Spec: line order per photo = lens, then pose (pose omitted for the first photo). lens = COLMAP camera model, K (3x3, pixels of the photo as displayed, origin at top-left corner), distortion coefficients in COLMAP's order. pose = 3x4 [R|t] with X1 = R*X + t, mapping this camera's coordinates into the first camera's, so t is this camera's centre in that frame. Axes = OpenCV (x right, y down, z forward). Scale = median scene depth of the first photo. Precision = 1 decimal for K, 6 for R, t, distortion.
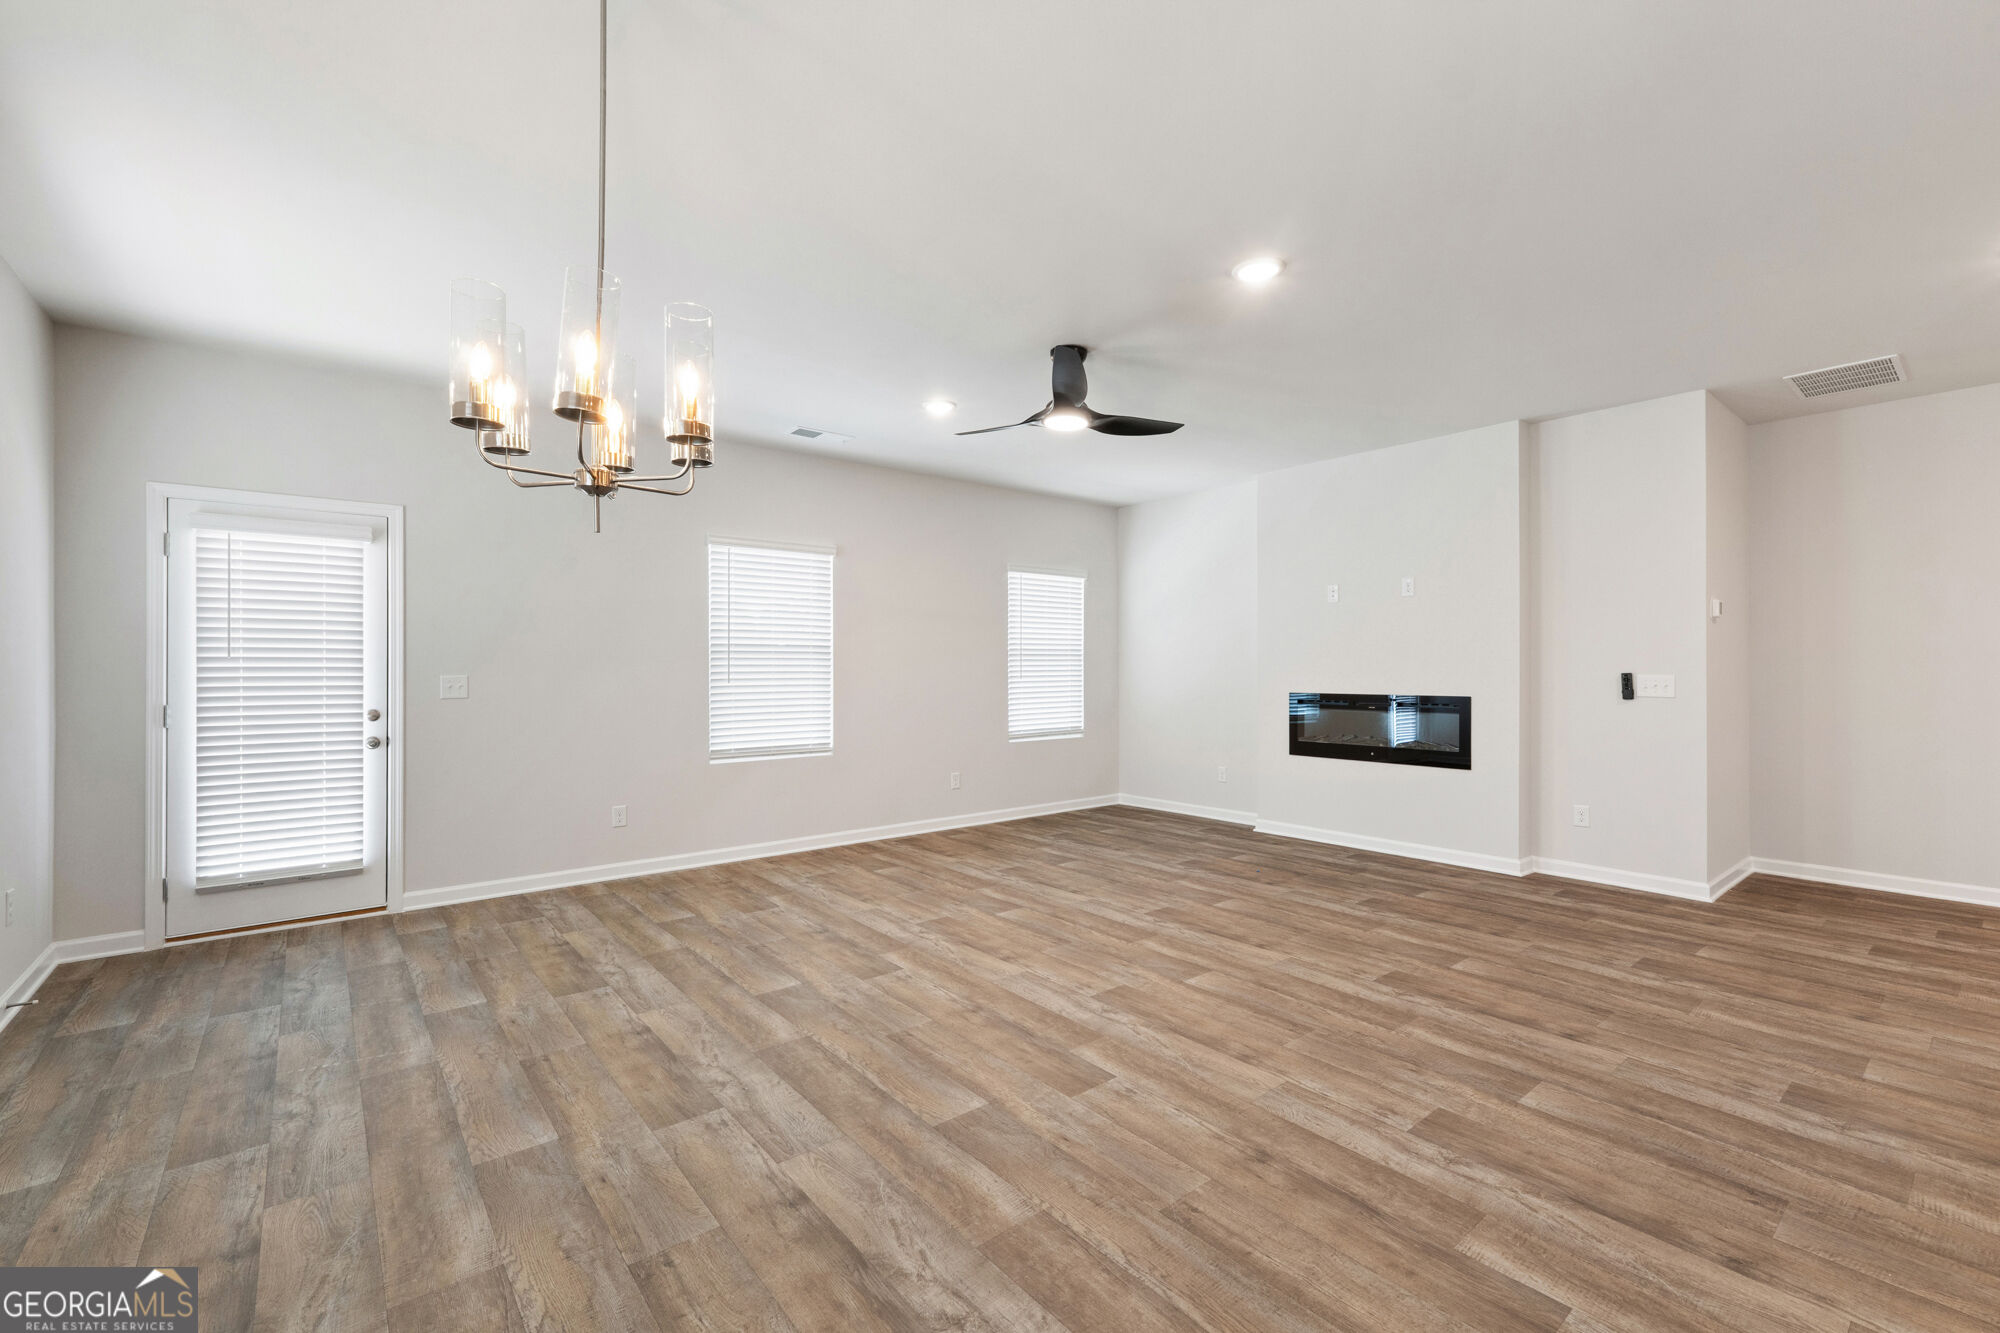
lens RADIAL K [[837.9, 0, 1000.0], [0, 837.9, 666.5], [0, 0, 1]] dist [0.002324, -0.000692]
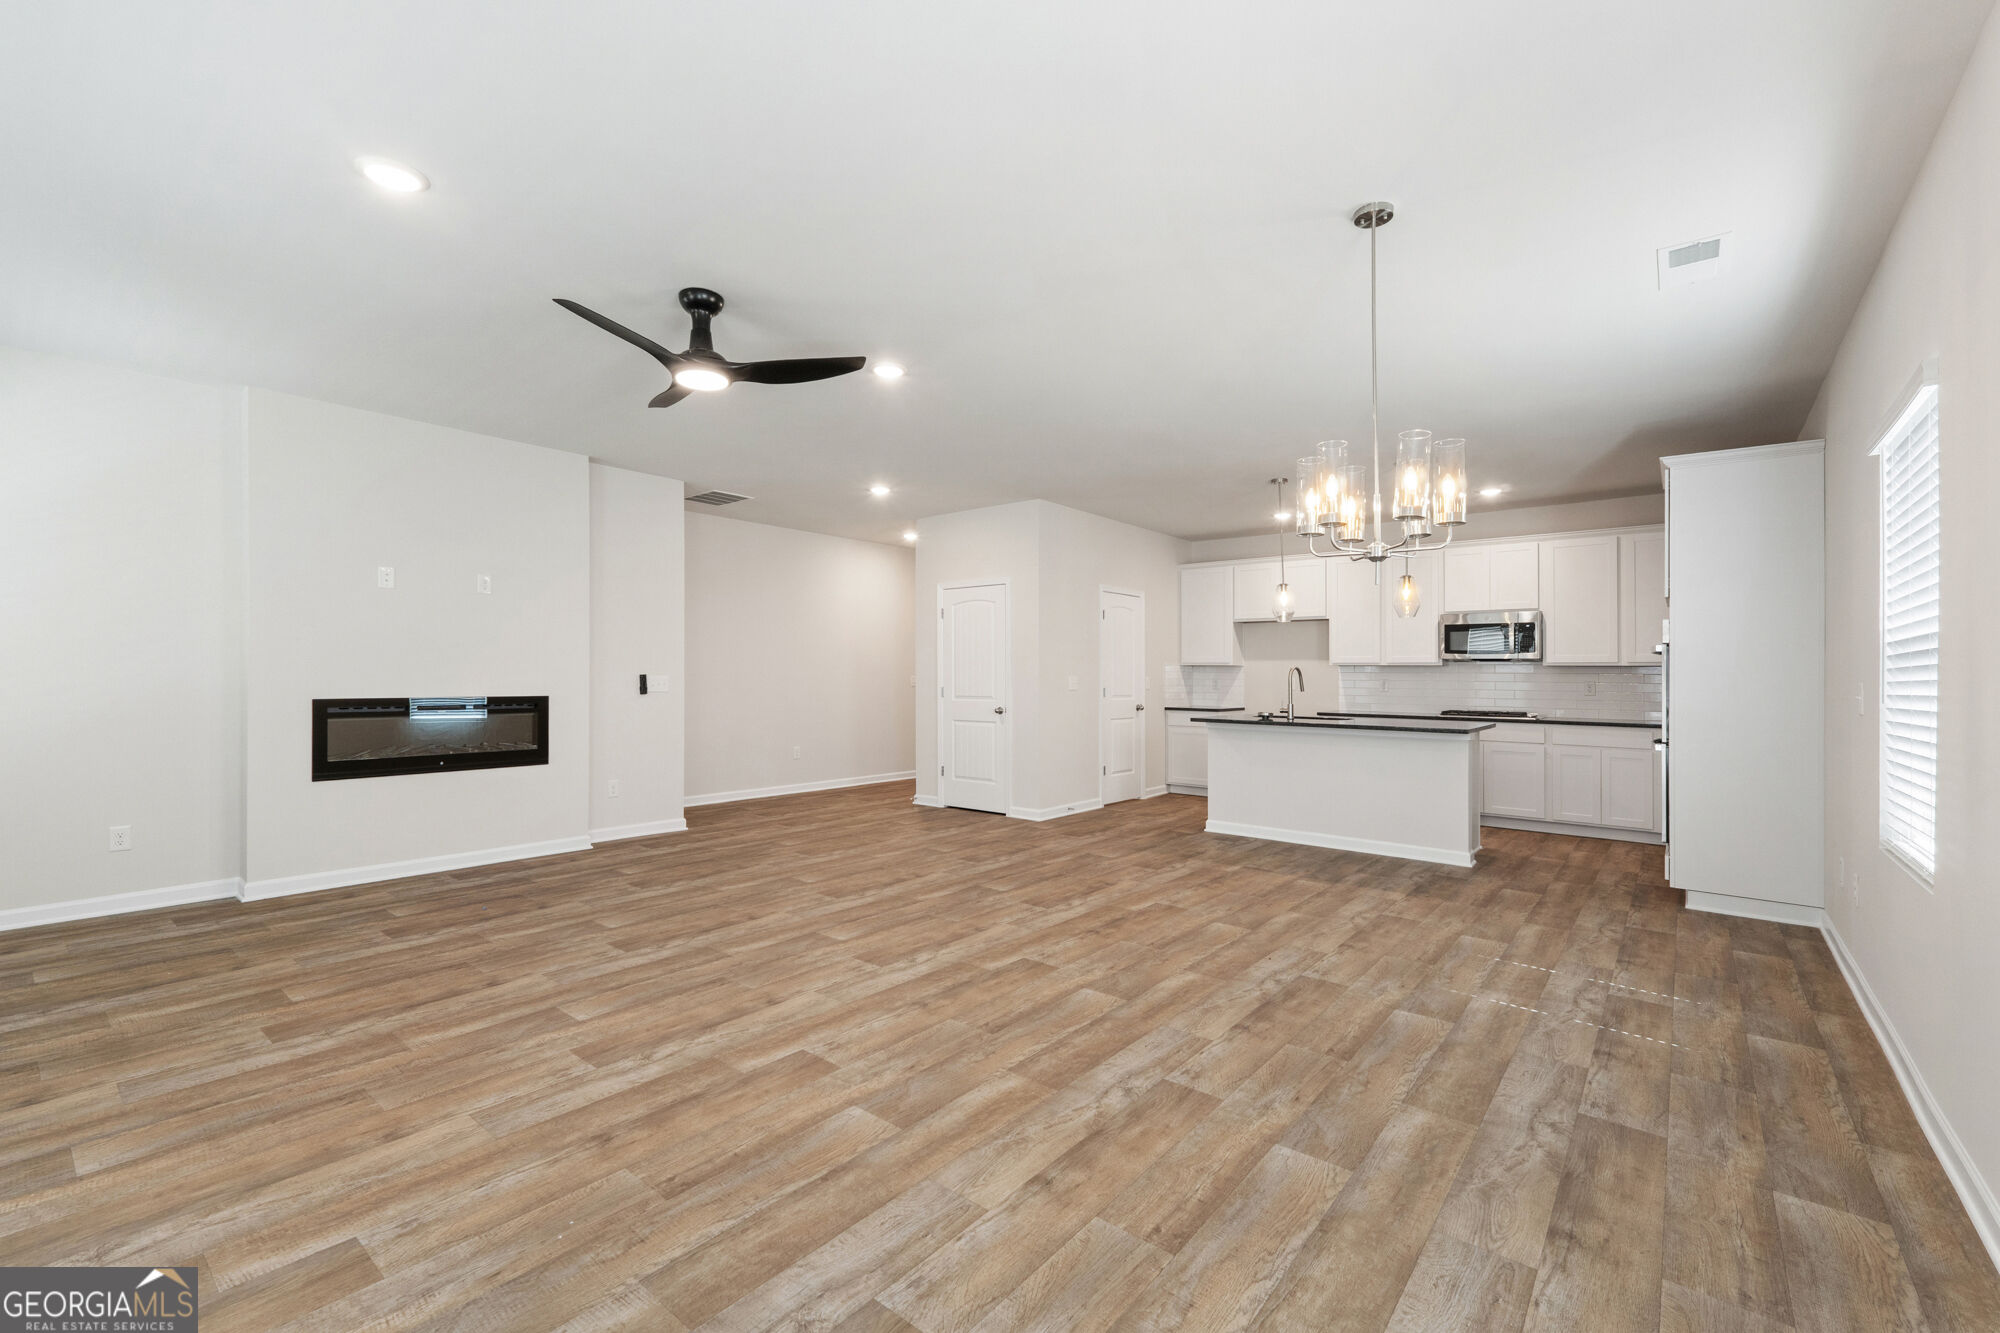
lens RADIAL K [[852.4, 0, 985.7], [0, 852.4, 679.9], [0, 0, 1]] dist [0.004259, 0.000798]
pose [[-0.193467, -0.003961, 0.981099, -0.854401], [-0.010906, 0.999939, 0.001886, 0.009733], [-0.981046, -0.010335, -0.193498, 0.907736]]
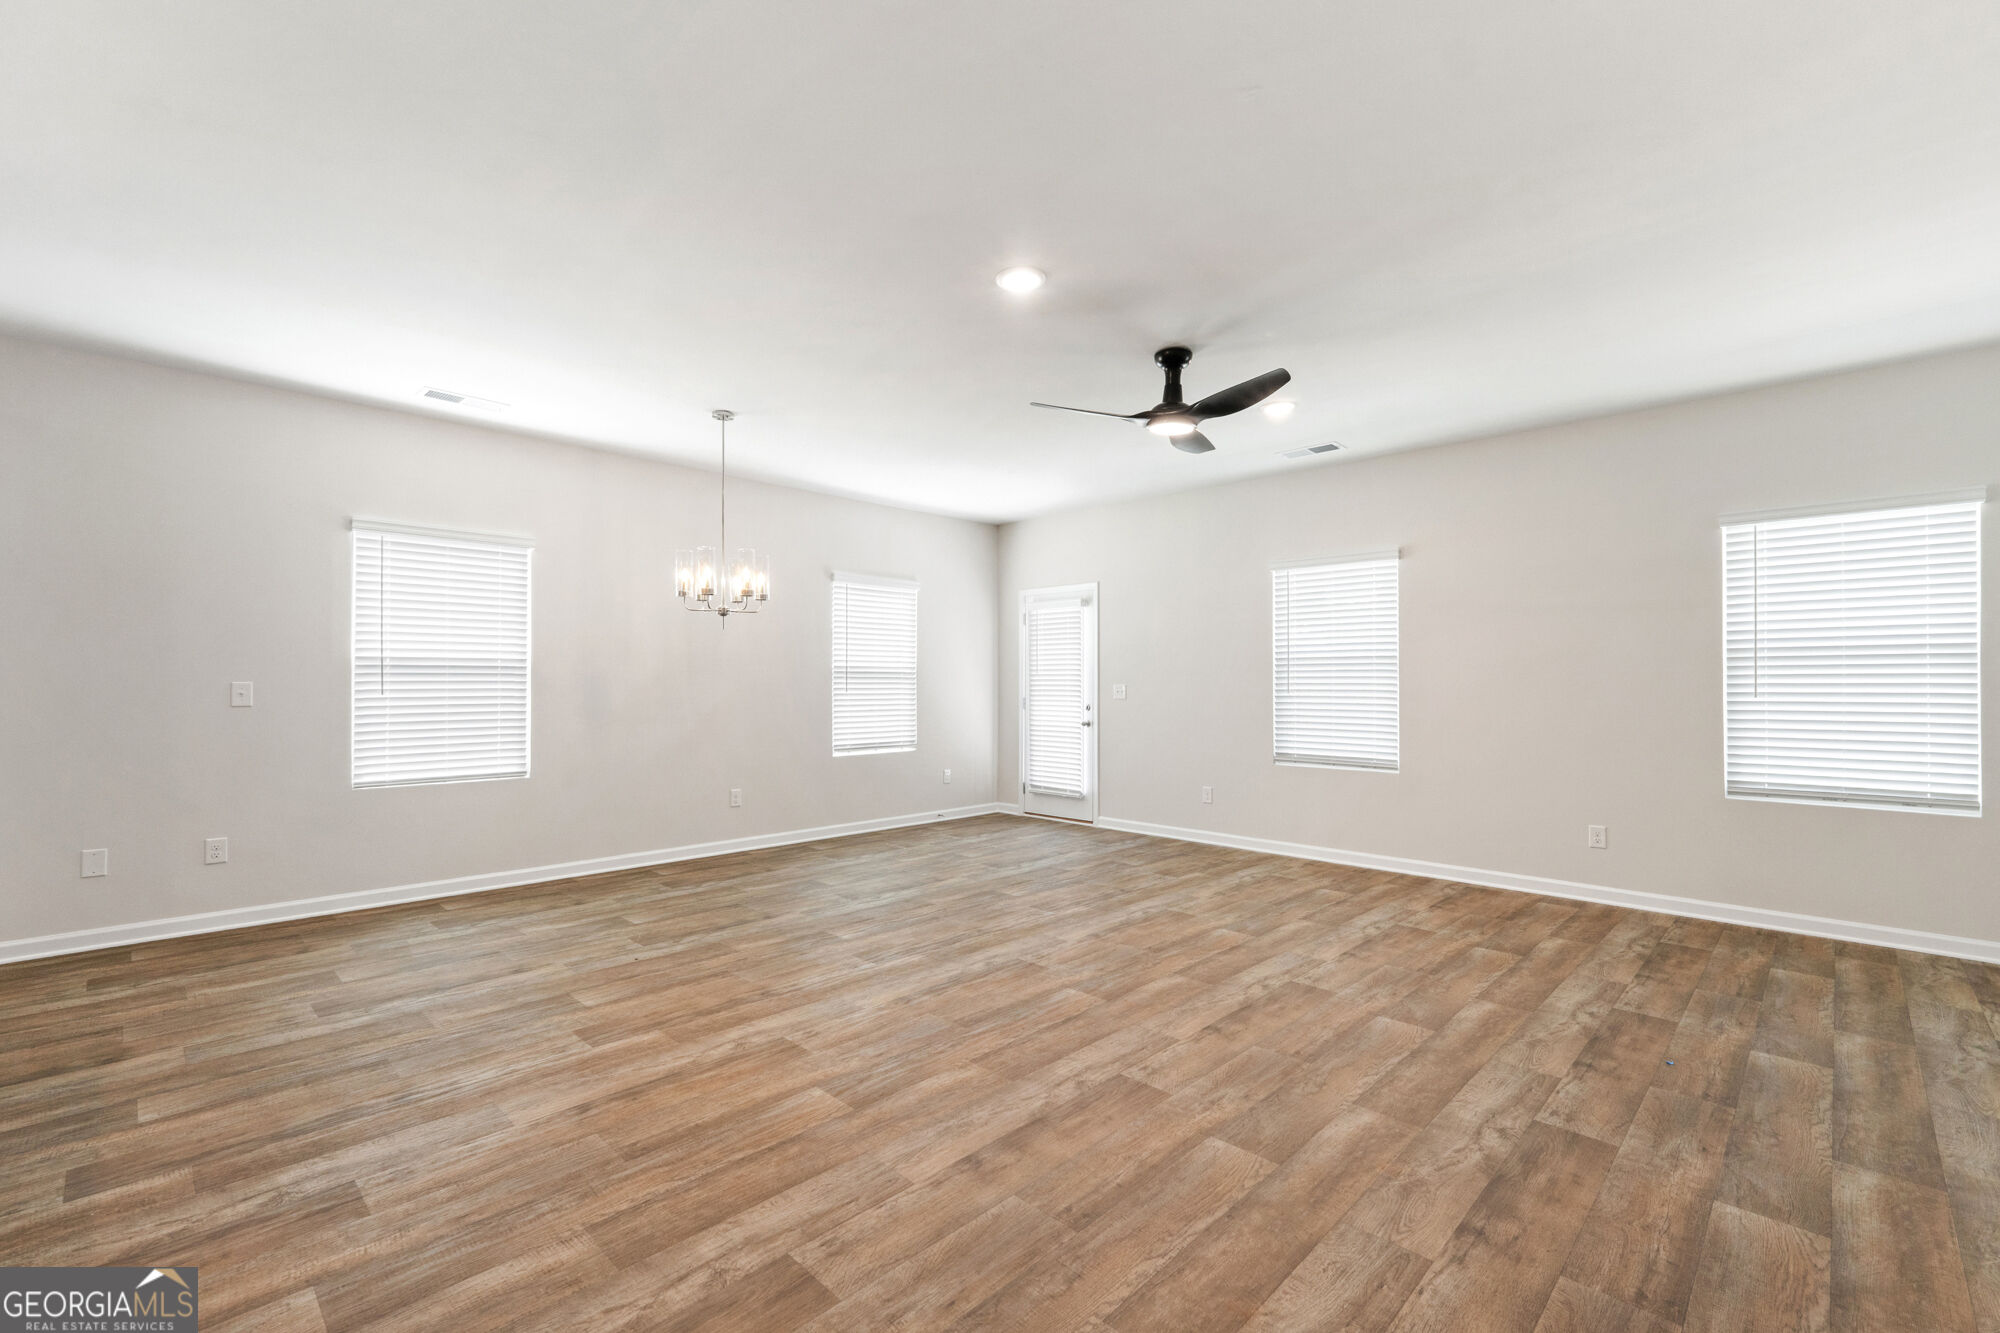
lens RADIAL K [[852.4, 0, 985.7], [0, 852.4, 679.9], [0, 0, 1]] dist [0.004259, 0.000798]
pose [[0.107129, -0.001479, -0.994244, 1.078413], [0.000964, 0.999999, -0.001384, 0.004229], [0.994245, -0.000810, 0.107131, 0.691767]]
